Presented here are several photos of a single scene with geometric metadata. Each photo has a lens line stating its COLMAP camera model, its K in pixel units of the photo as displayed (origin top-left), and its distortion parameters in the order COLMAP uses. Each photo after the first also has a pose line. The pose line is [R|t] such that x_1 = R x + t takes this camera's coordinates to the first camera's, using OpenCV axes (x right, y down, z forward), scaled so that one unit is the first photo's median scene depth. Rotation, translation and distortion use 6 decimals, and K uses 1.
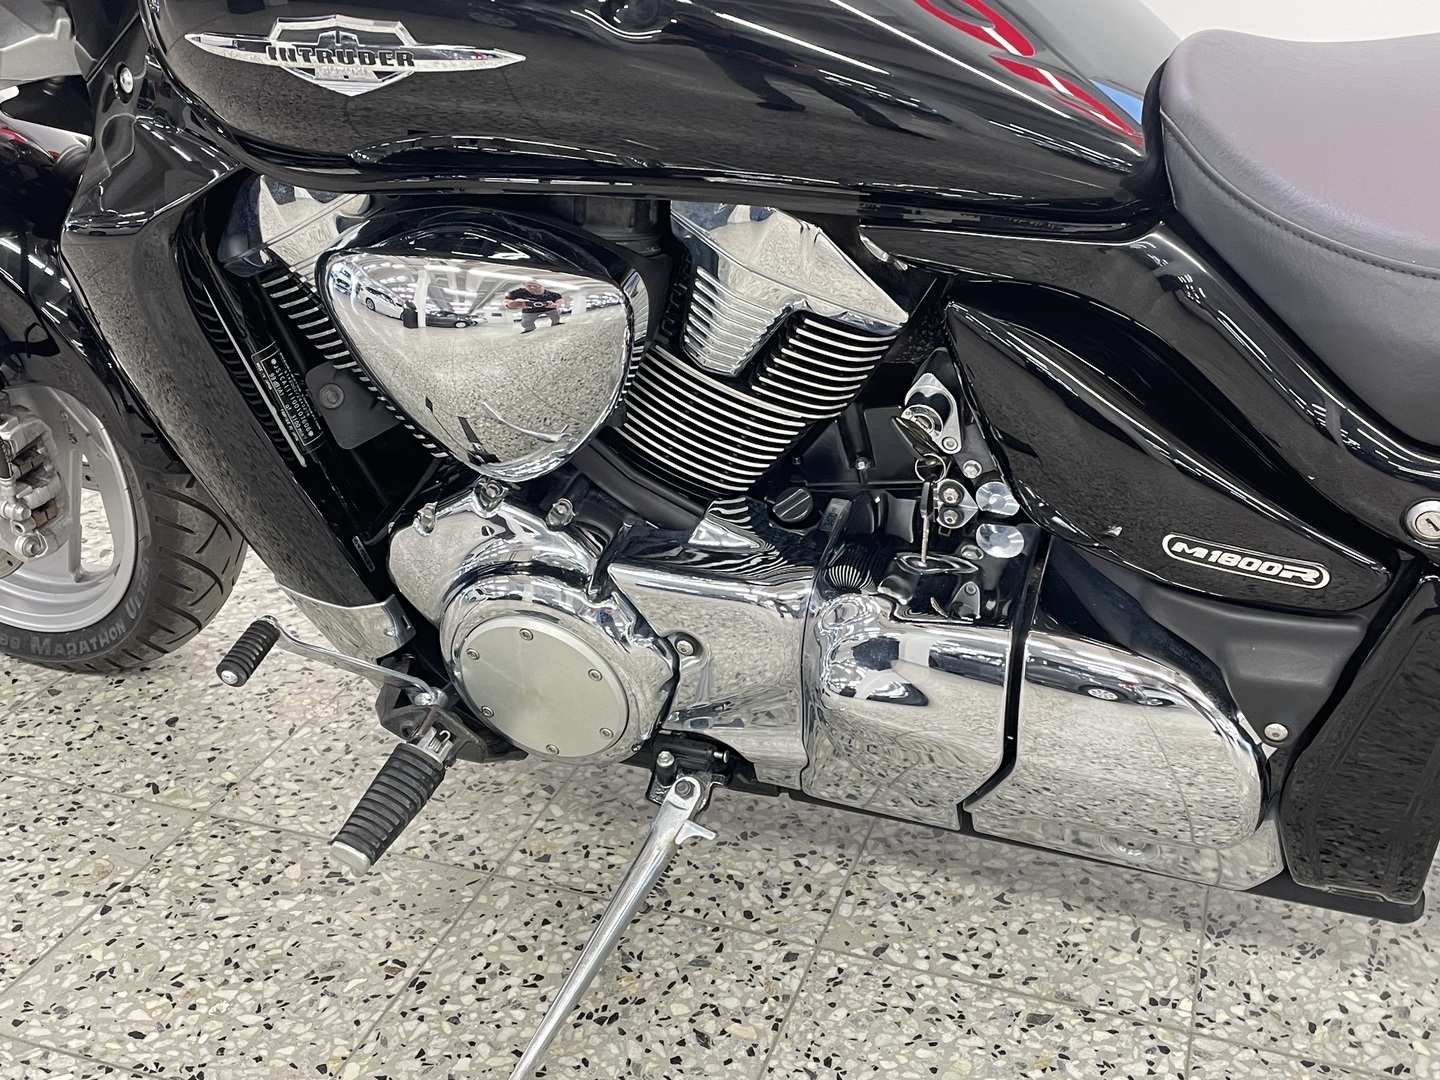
lens RADIAL K [[1597.9, 0, 731.2], [0, 1597.9, 522.8], [0, 0, 1]] dist [0.059367, -0.044653]
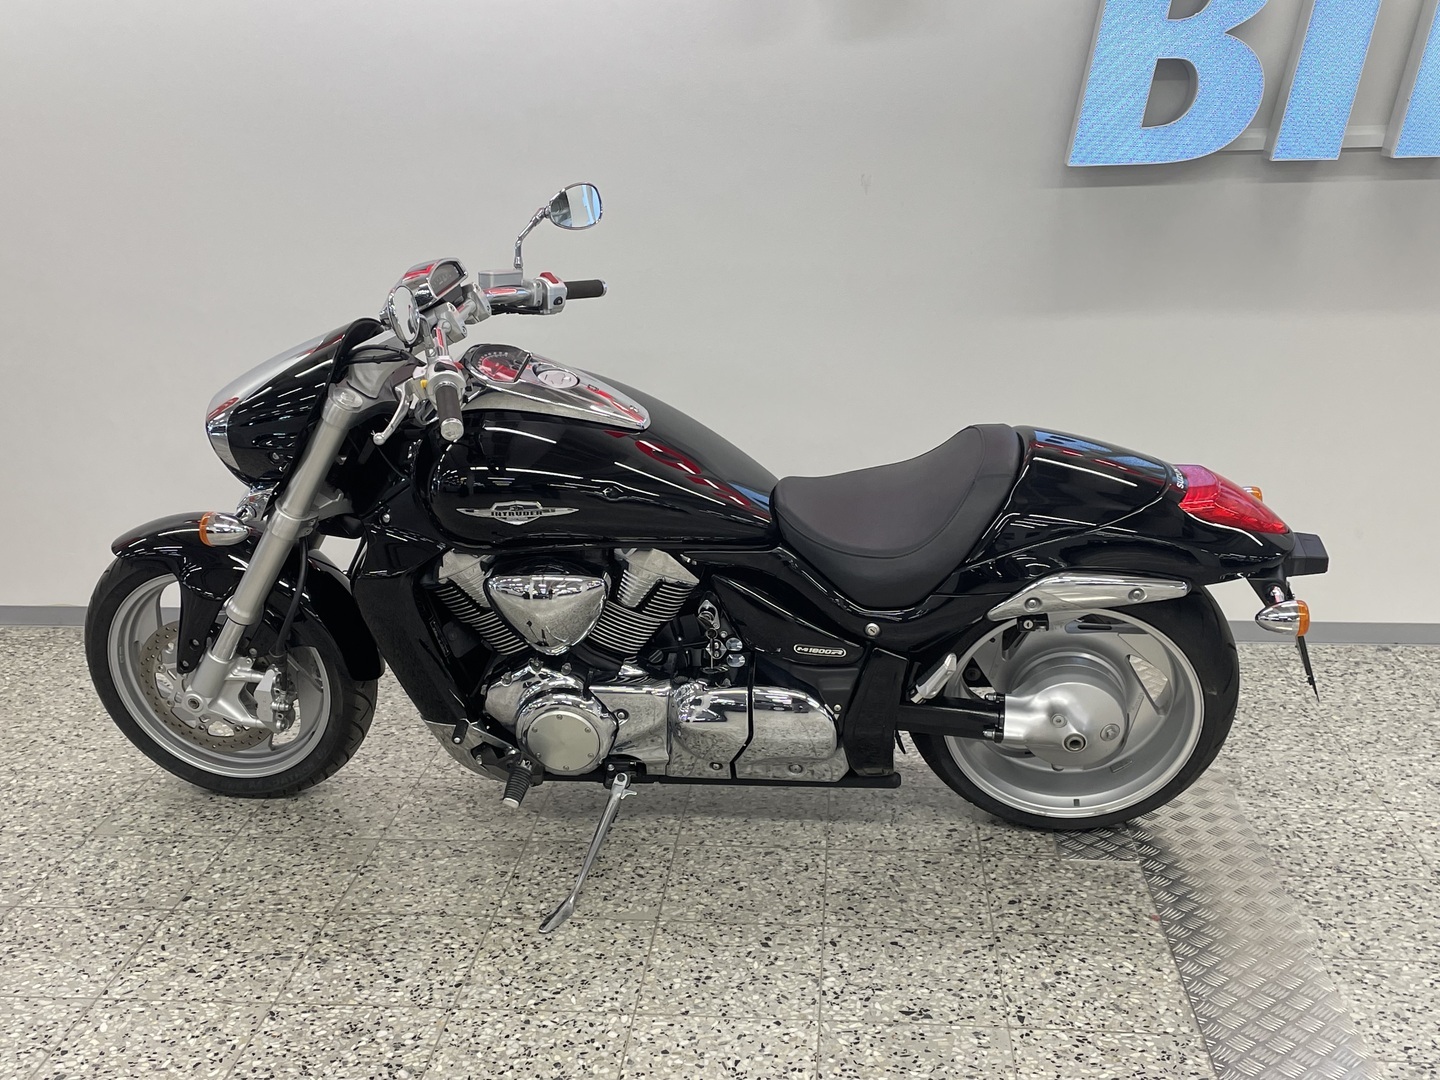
lens RADIAL K [[1596.7, 0, 726.6], [0, 1596.7, 545.1], [0, 0, 1]] dist [0.060589, -0.039266]
pose [[0.967914, -0.080749, 0.237953, -0.458893], [0.116368, 0.983340, -0.139649, 0.188940], [-0.222712, 0.162858, 0.961185, -1.569290]]
